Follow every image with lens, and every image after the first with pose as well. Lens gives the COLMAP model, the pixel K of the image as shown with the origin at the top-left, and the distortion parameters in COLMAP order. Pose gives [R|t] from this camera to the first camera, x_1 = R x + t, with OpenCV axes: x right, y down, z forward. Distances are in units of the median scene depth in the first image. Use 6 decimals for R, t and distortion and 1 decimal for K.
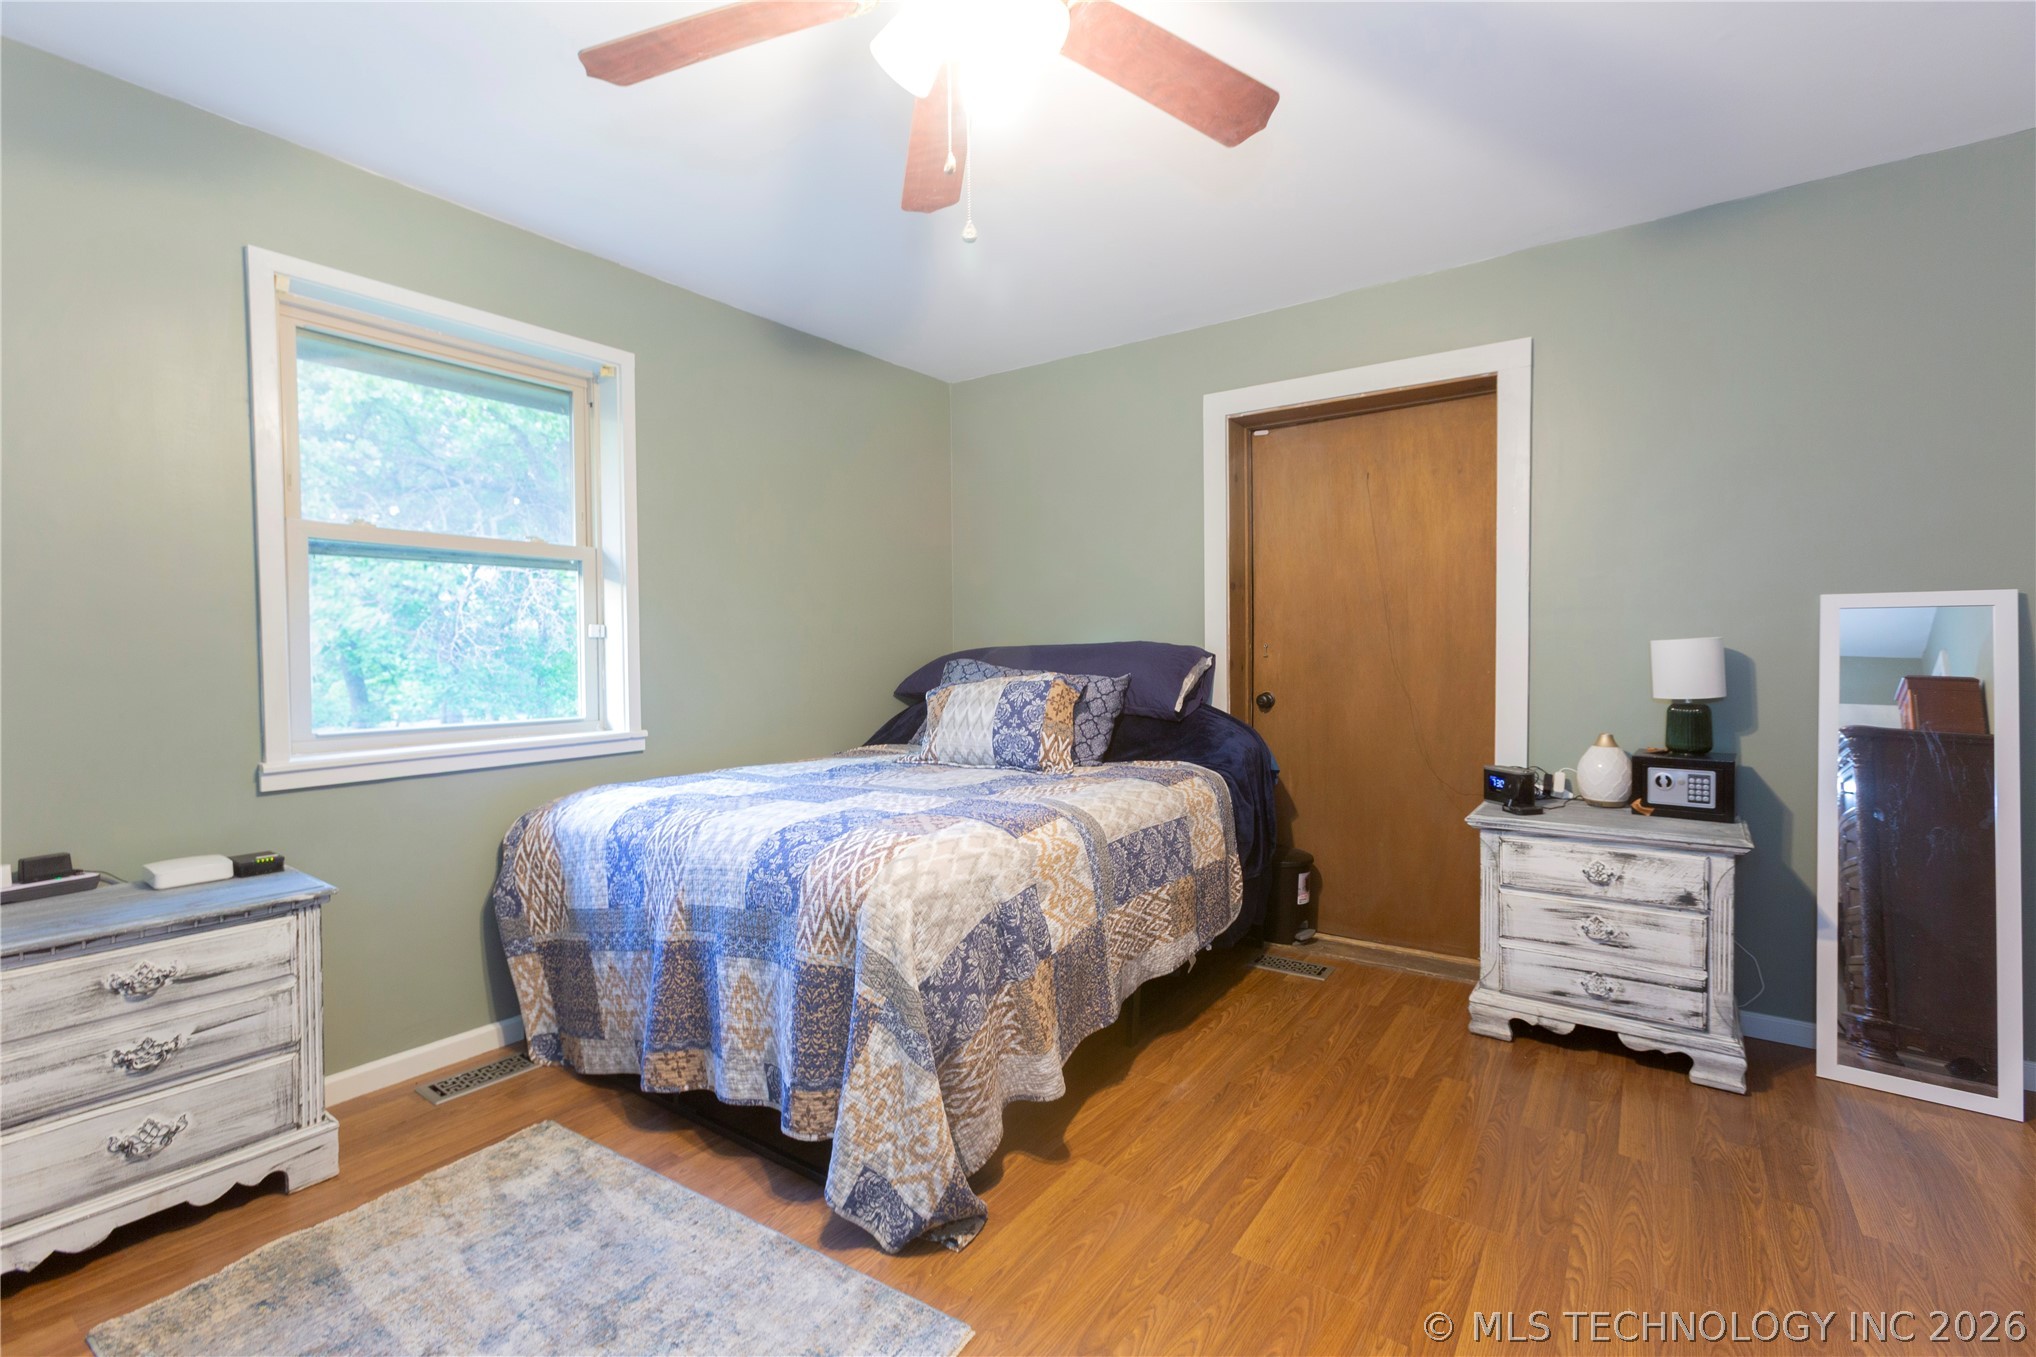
lens RADIAL K [[916.5, 0, 1018.7], [0, 916.5, 676.6], [0, 0, 1]] dist [-0.003990, 0.006891]
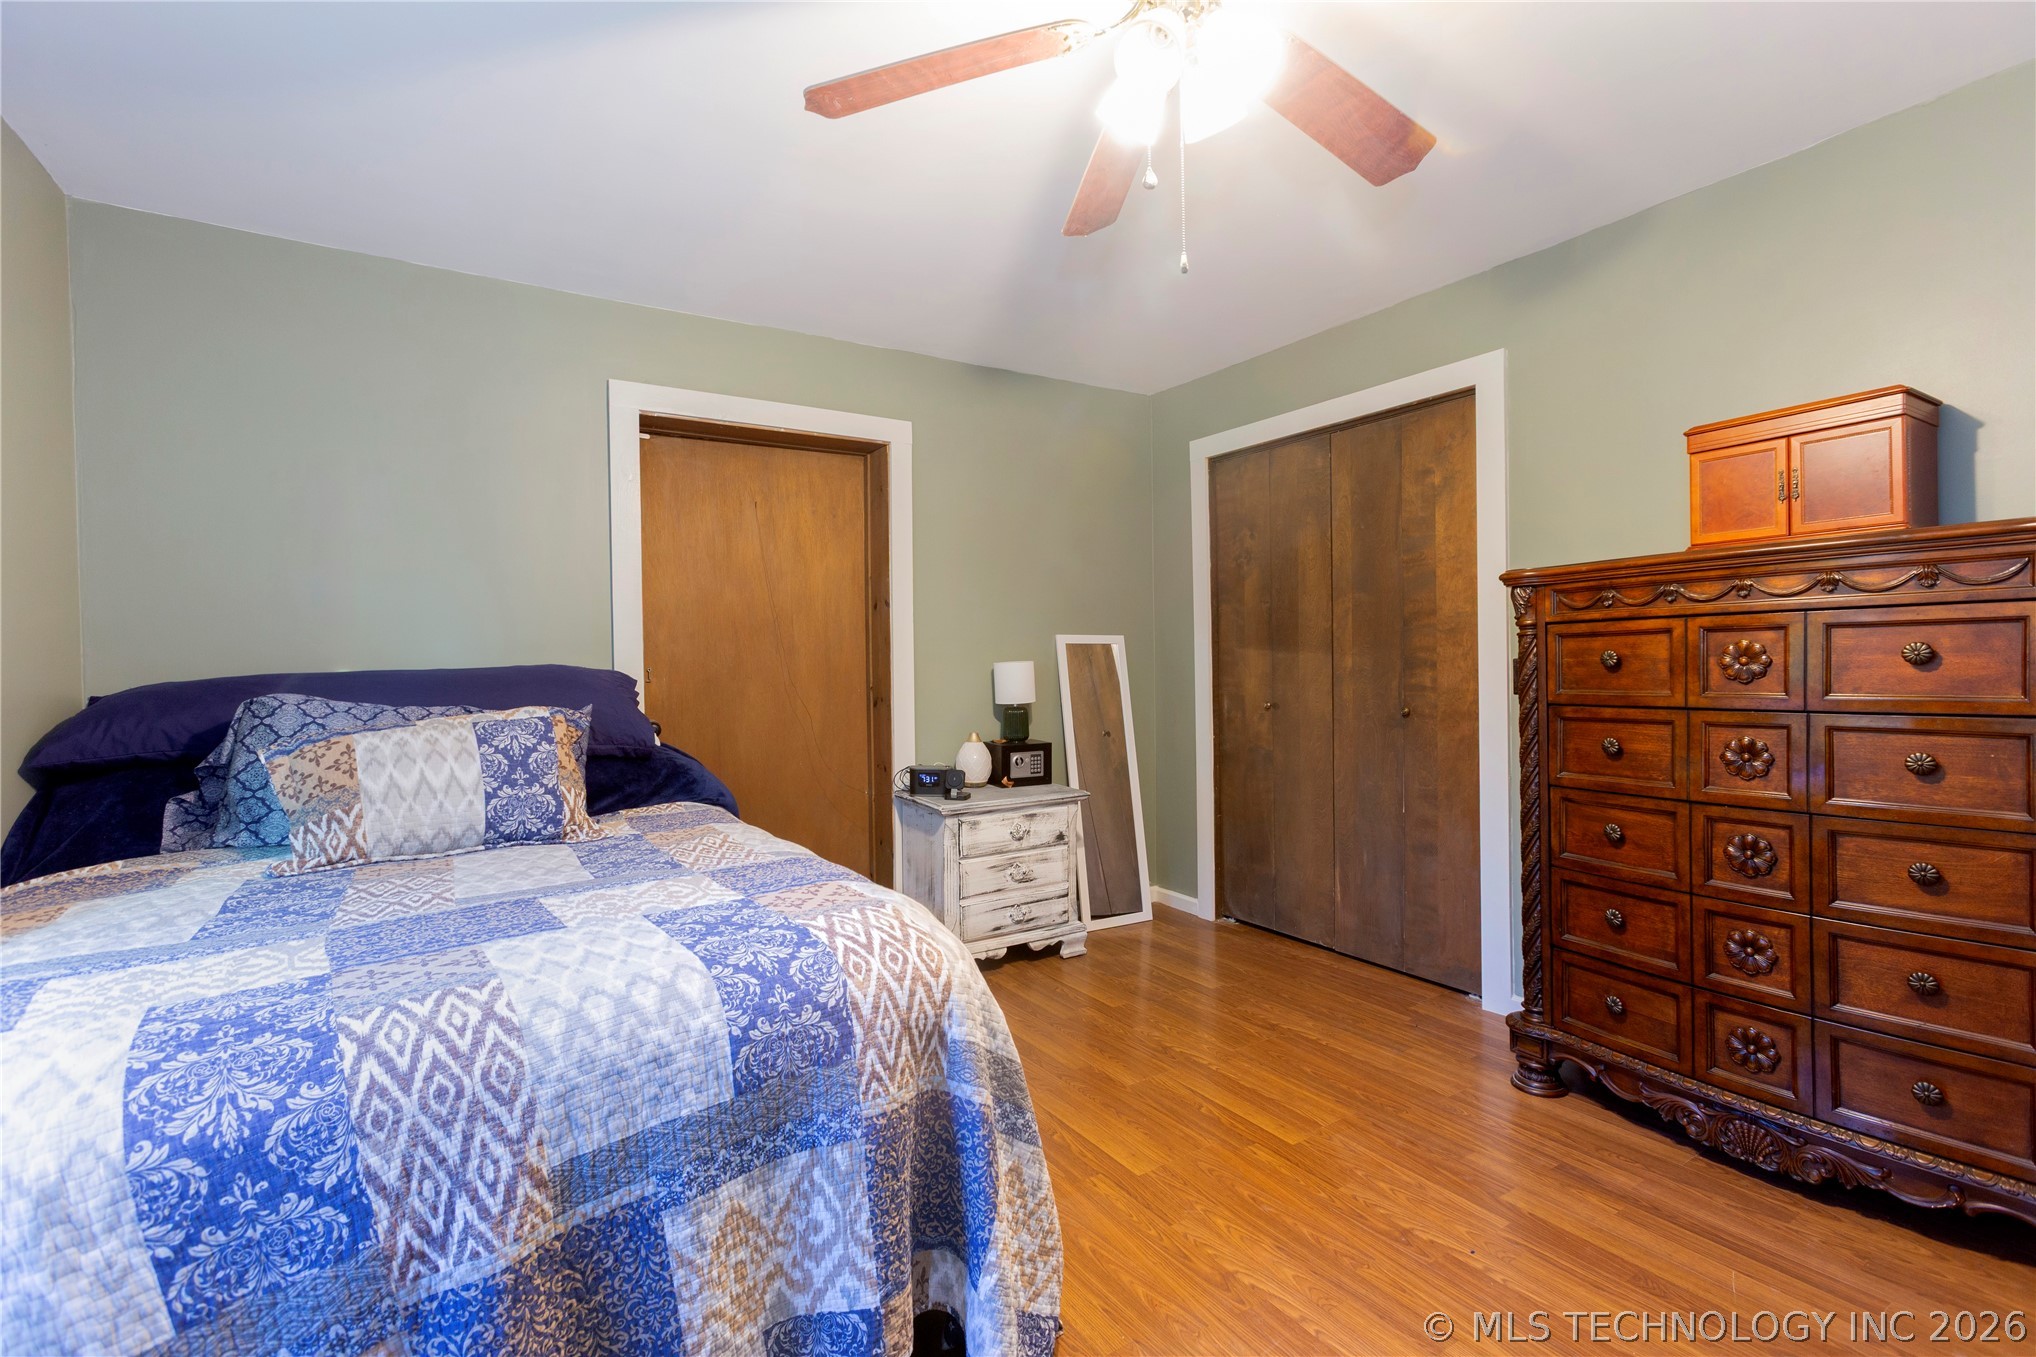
lens RADIAL K [[916.5, 0, 1029.0], [0, 916.5, 665.6], [0, 0, 1]] dist [-0.003990, 0.006891]
pose [[0.355205, 0.001498, 0.934787, -0.657561], [0.036162, 0.999228, -0.015342, -0.014028], [-0.934089, 0.039254, 0.354877, 0.485239]]
